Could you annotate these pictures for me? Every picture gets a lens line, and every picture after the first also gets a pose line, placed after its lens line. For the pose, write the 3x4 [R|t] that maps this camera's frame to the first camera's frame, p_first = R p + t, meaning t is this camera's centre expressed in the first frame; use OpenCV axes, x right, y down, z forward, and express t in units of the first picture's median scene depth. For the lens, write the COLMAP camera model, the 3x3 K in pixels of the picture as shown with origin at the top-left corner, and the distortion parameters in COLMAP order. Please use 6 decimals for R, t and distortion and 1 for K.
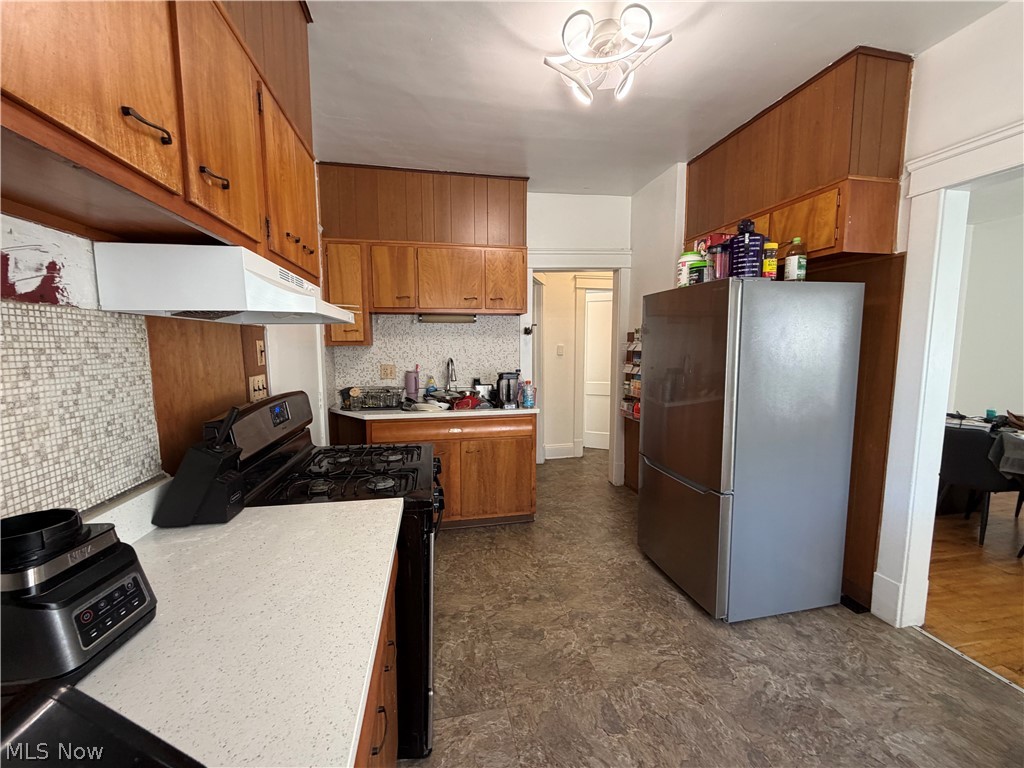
lens RADIAL K [[405.0, 0, 510.7], [0, 405.0, 383.7], [0, 0, 1]] dist [-0.002542, 0.000765]
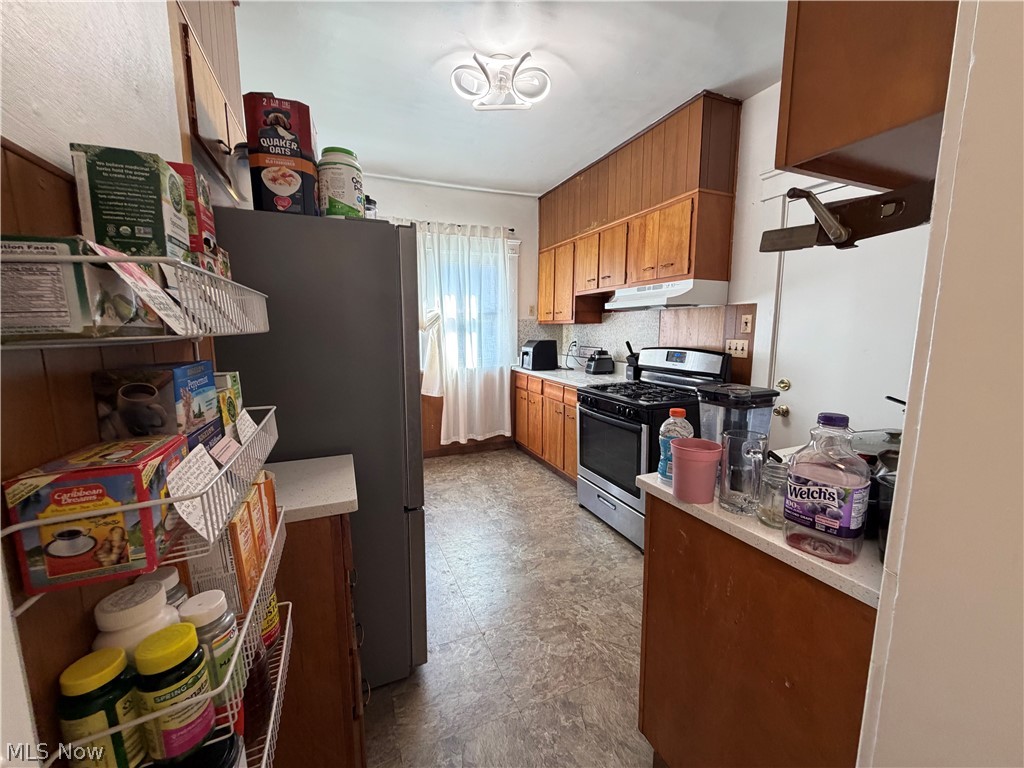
lens RADIAL K [[405.0, 0, 514.2], [0, 405.0, 384.6], [0, 0, 1]] dist [-0.002542, 0.000765]
pose [[-0.978929, 0.035318, -0.201123, 0.259804], [-0.013927, 0.971089, 0.238310, -0.113070], [0.203725, 0.236090, -0.950136, 1.310971]]
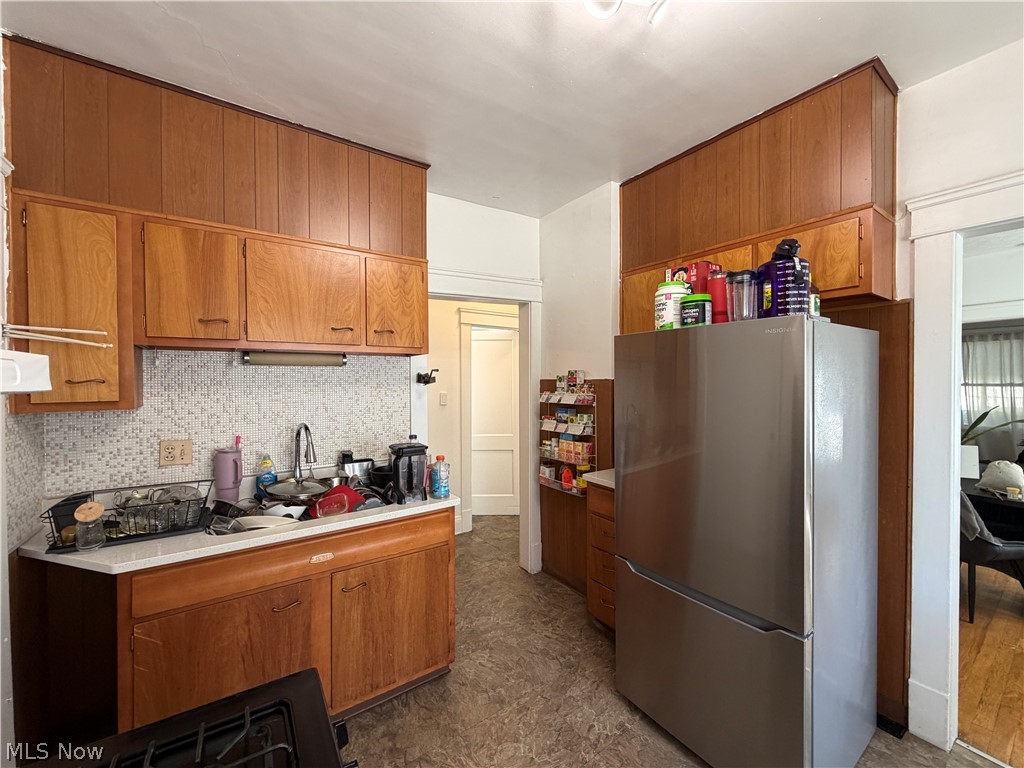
lens RADIAL K [[405.0, 0, 508.2], [0, 405.0, 384.5], [0, 0, 1]] dist [-0.002542, 0.000765]
pose [[0.920344, -0.006237, 0.391061, -0.111942], [0.041159, 0.995865, -0.080982, -0.065327], [-0.388939, 0.090627, 0.916795, 0.343599]]
